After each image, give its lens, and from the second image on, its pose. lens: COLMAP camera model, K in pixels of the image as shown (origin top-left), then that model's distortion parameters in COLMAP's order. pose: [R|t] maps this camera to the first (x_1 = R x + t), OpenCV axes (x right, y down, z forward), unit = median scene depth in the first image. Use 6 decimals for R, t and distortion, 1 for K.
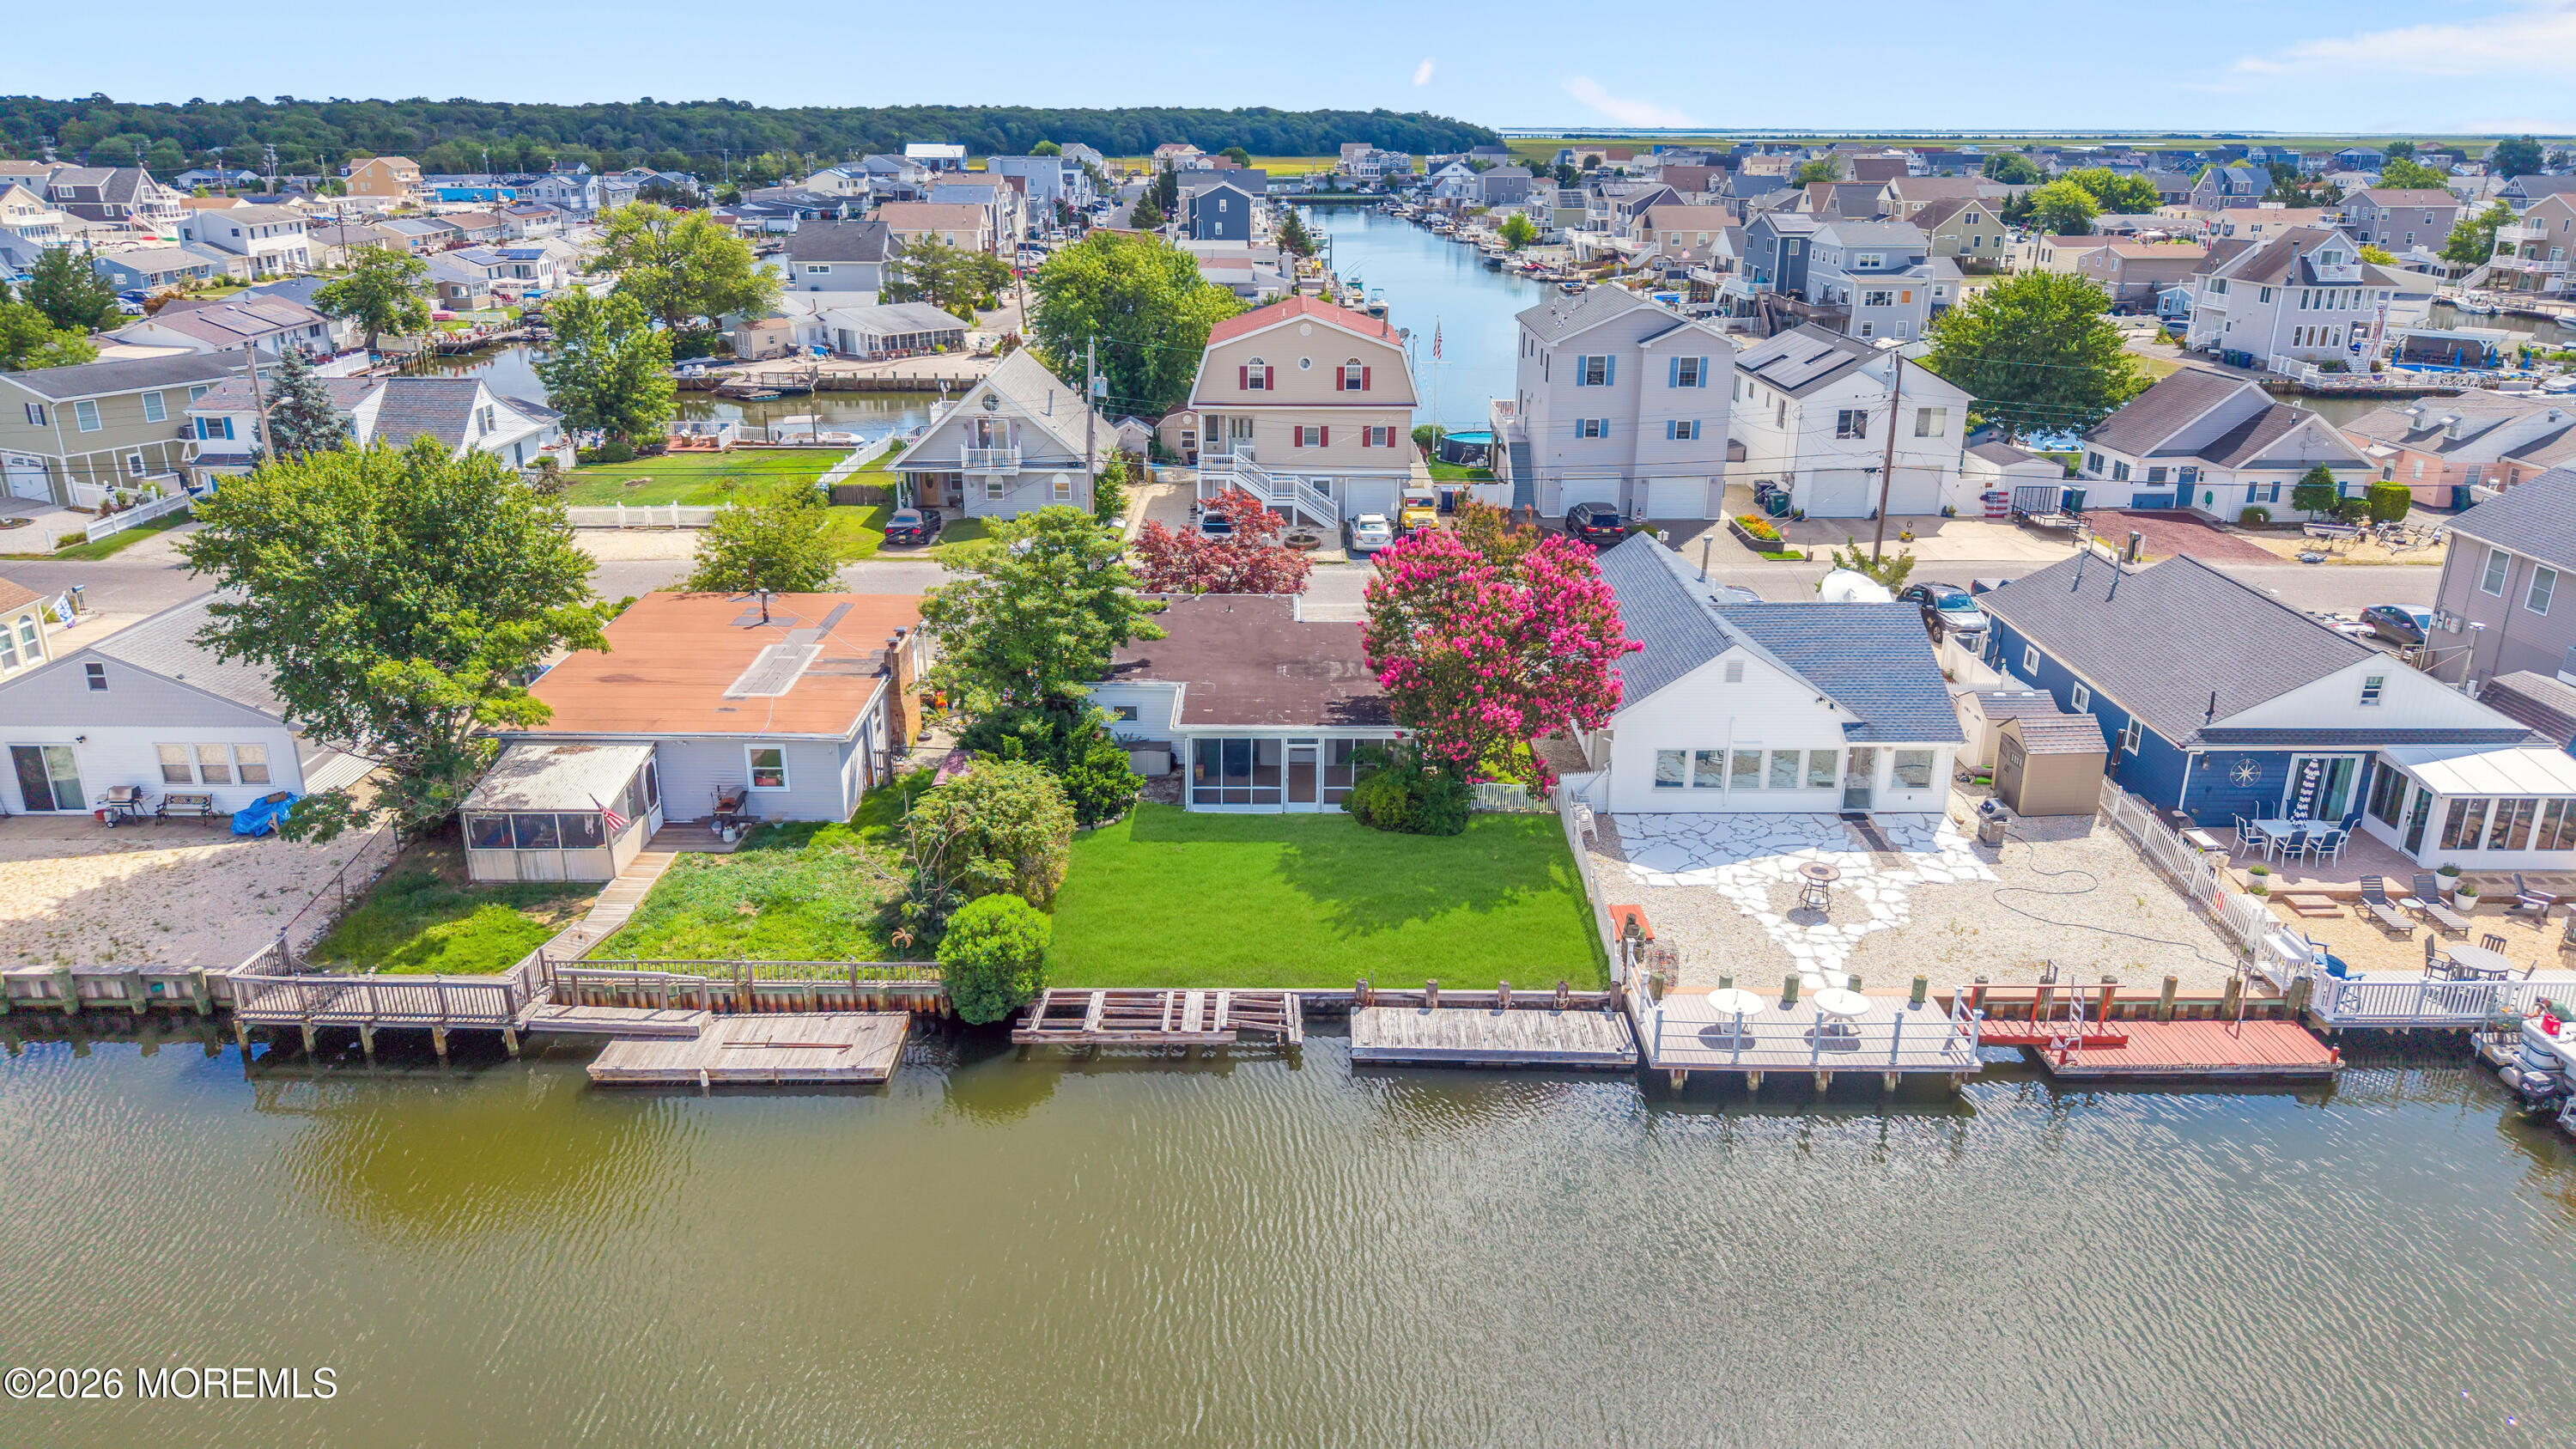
lens RADIAL K [[1711.5, 0, 1275.4], [0, 1711.5, 731.8], [0, 0, 1]] dist [0.077020, -0.114969]
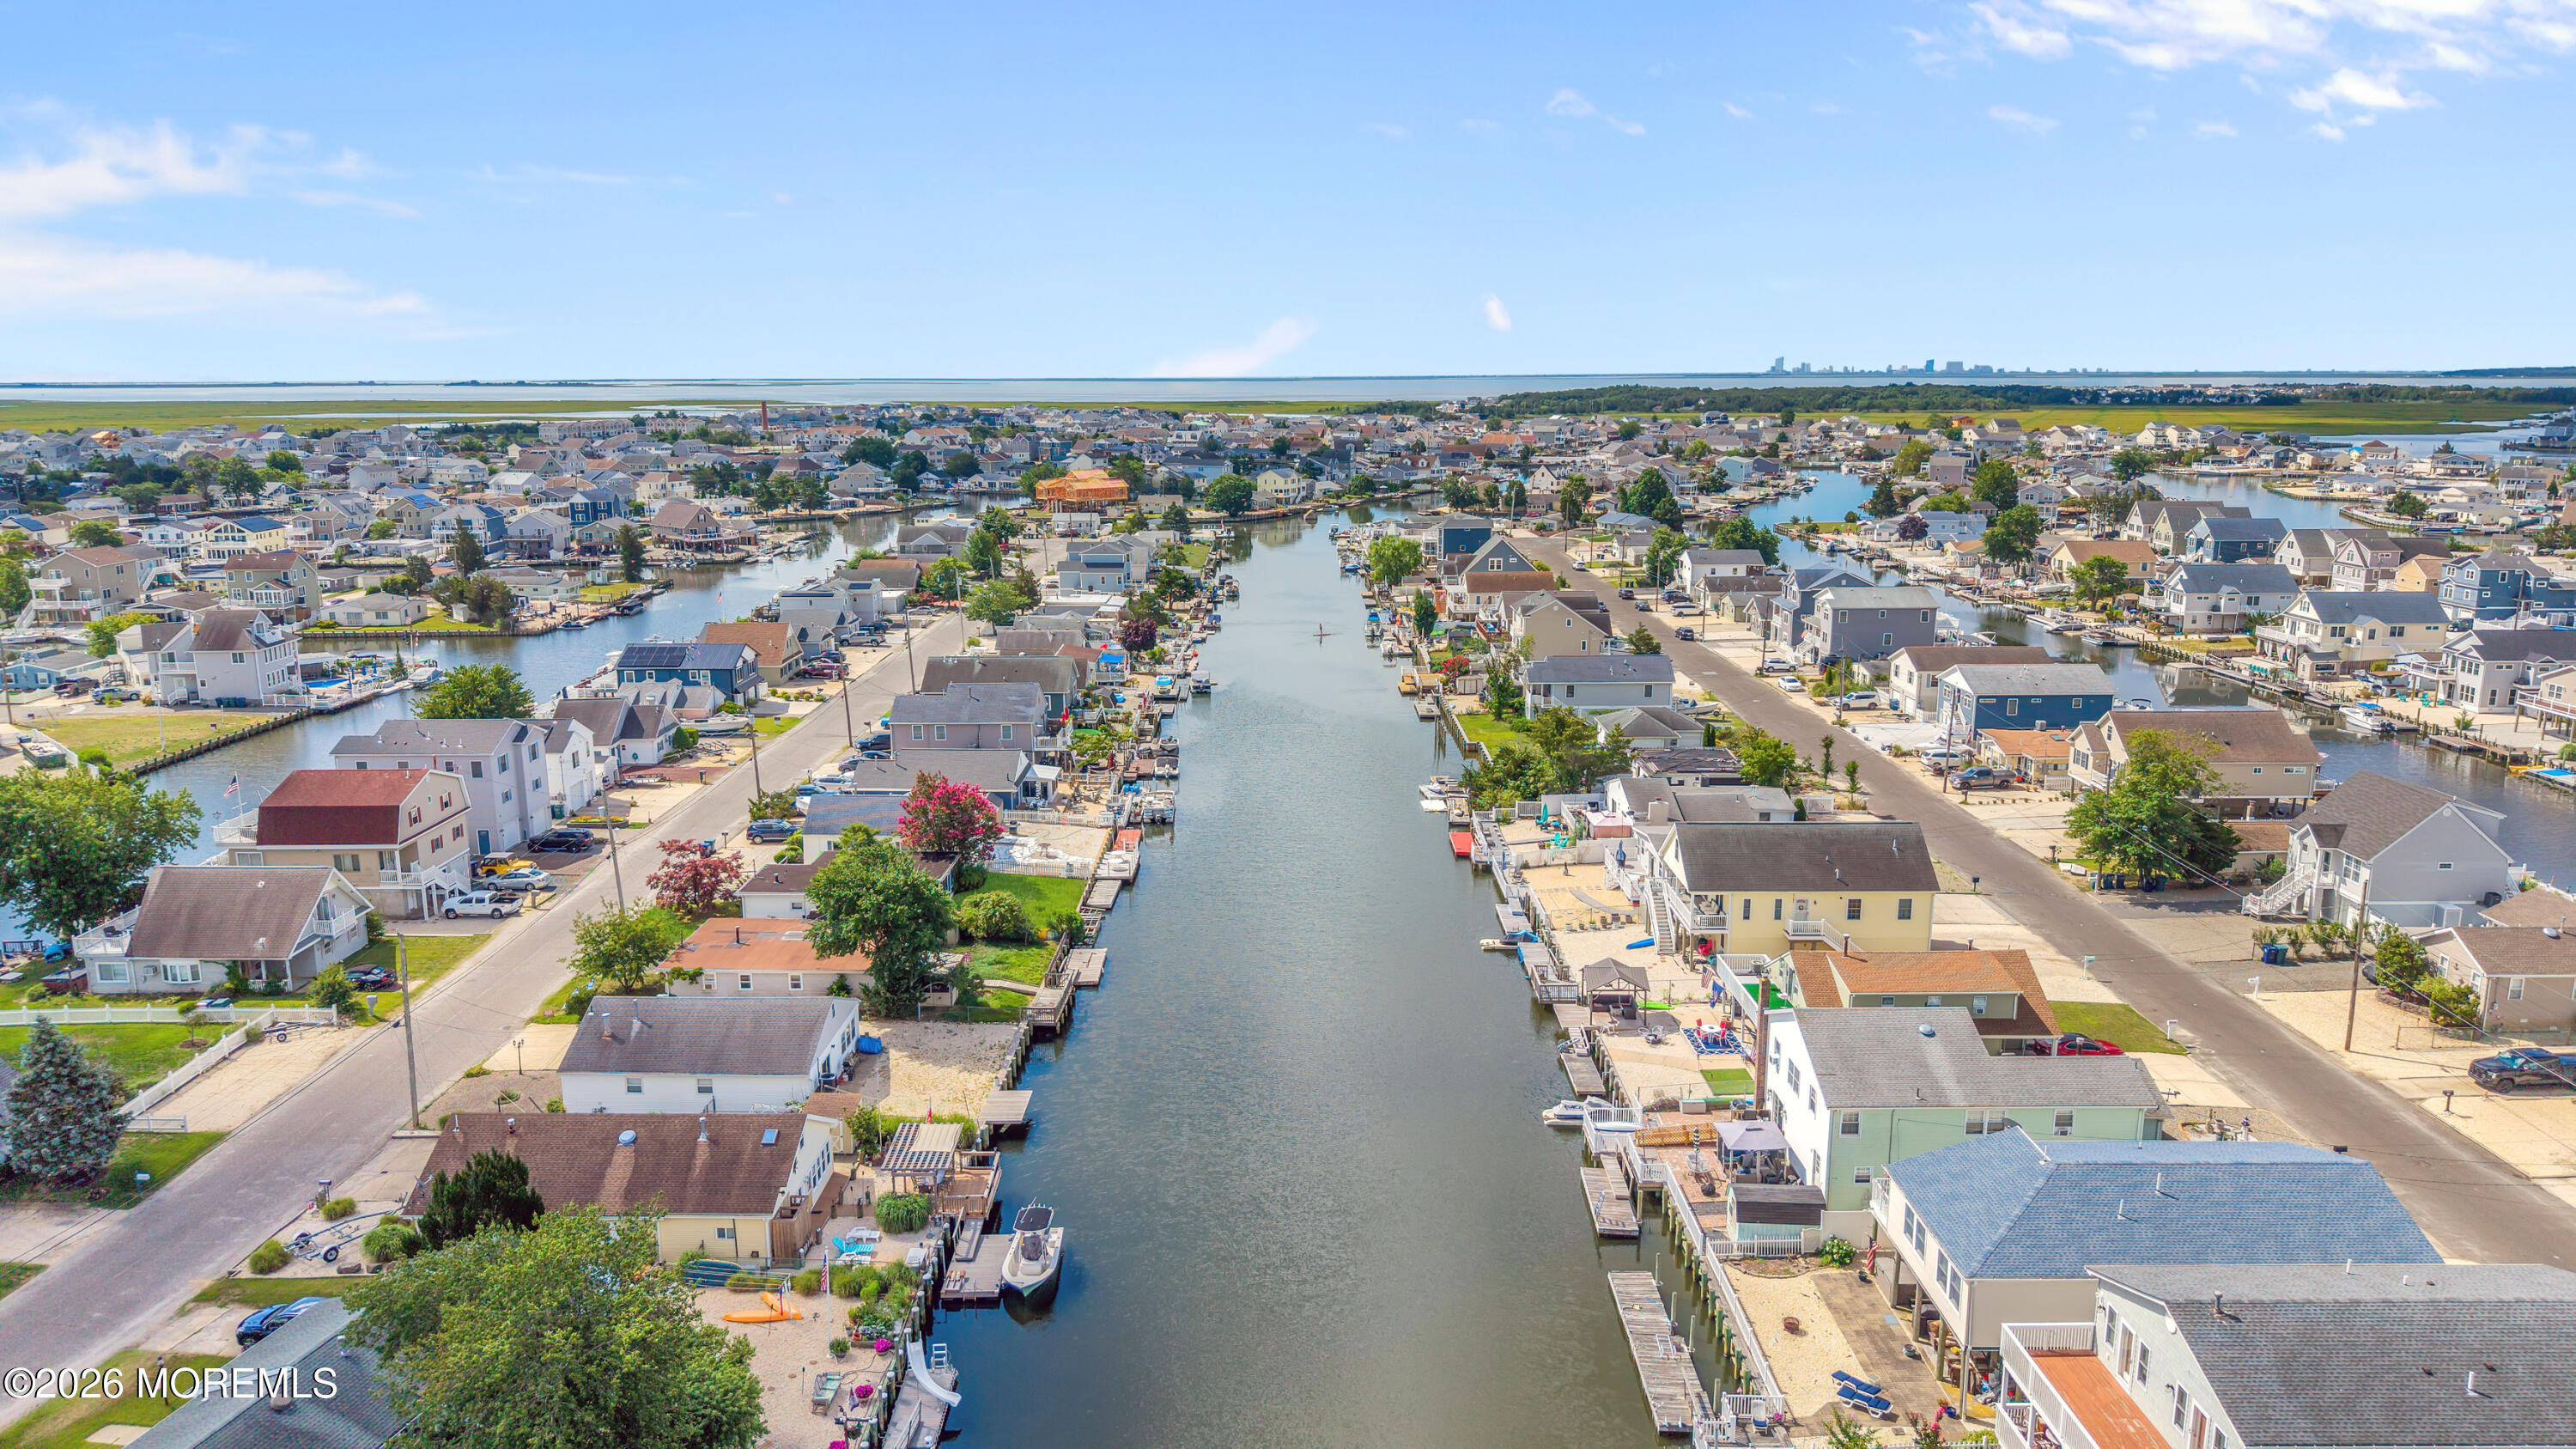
lens RADIAL K [[1711.5, 0, 1275.4], [0, 1711.5, 731.8], [0, 0, 1]] dist [0.077020, -0.114969]
pose [[0.009055, -0.208812, 0.977914, -2.562569], [0.337621, 0.921164, 0.193568, -0.543937], [-0.941239, 0.328411, 0.078840, 0.241759]]
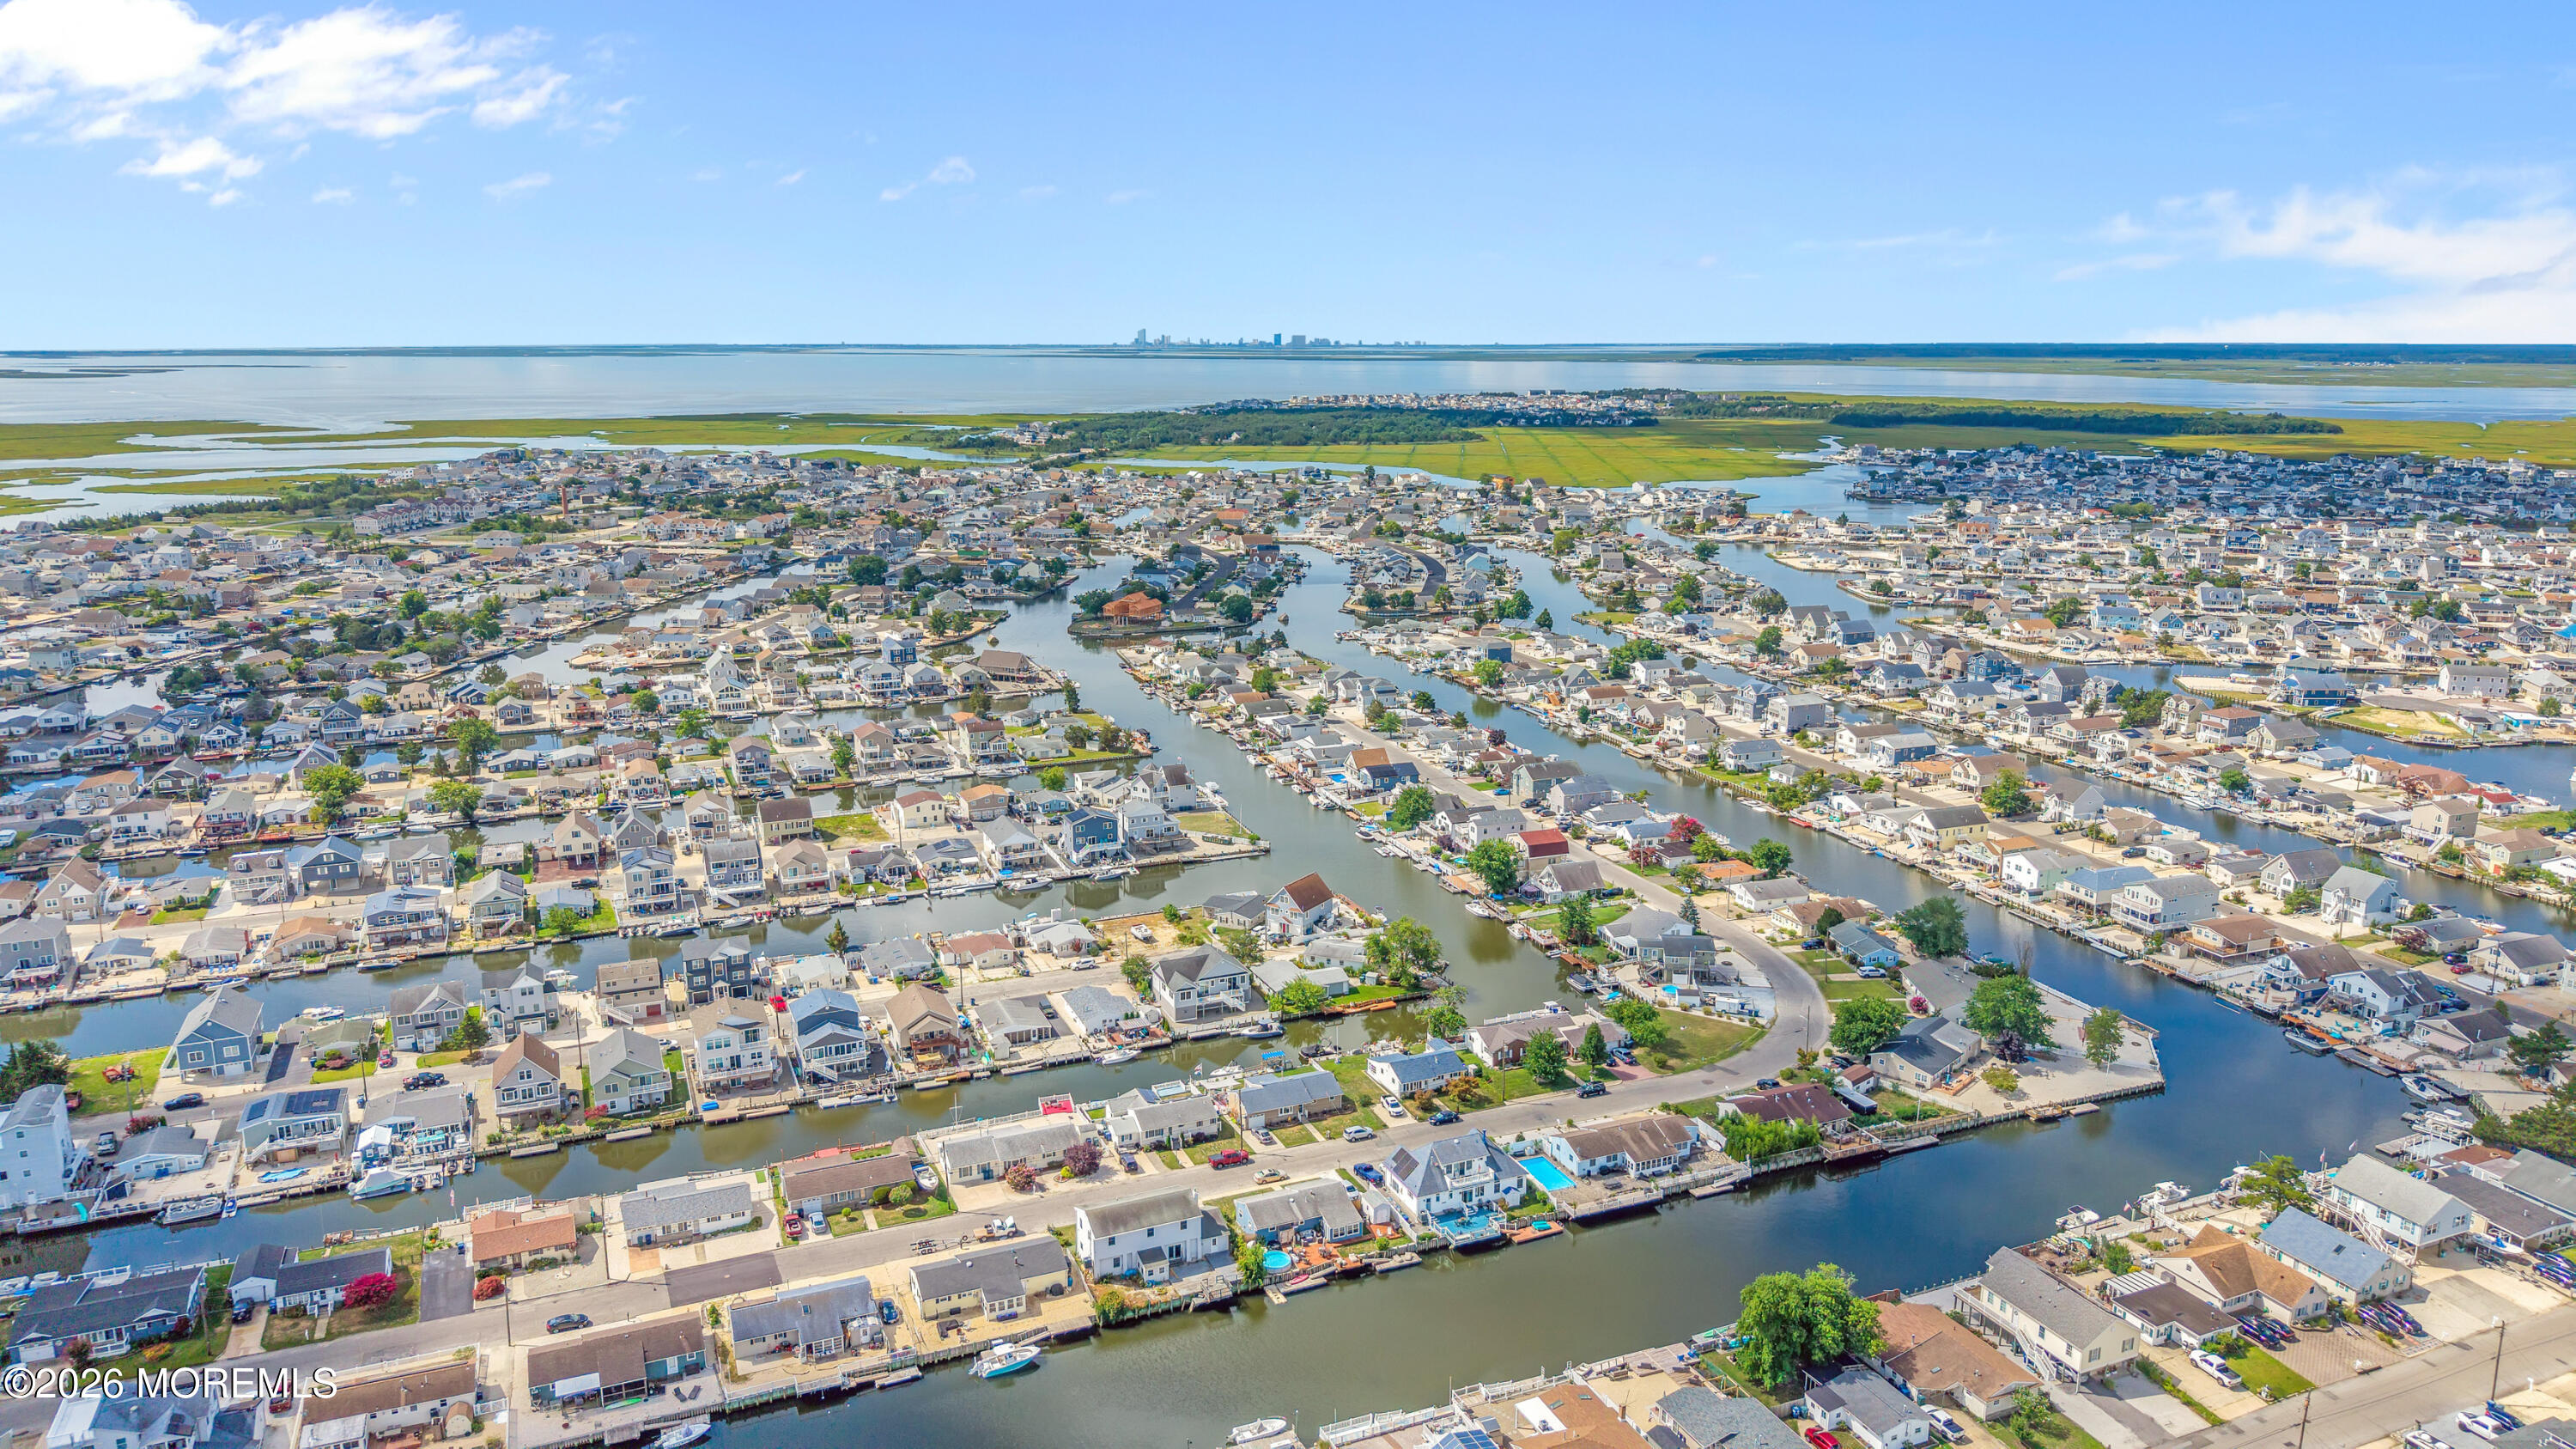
lens RADIAL K [[1711.5, 0, 1275.4], [0, 1711.5, 731.8], [0, 0, 1]] dist [0.077020, -0.114969]
pose [[-0.342380, -0.215947, 0.914408, -6.794480], [0.311937, 0.891900, 0.327430, -3.871283], [-0.886268, 0.397343, -0.238007, 4.606640]]
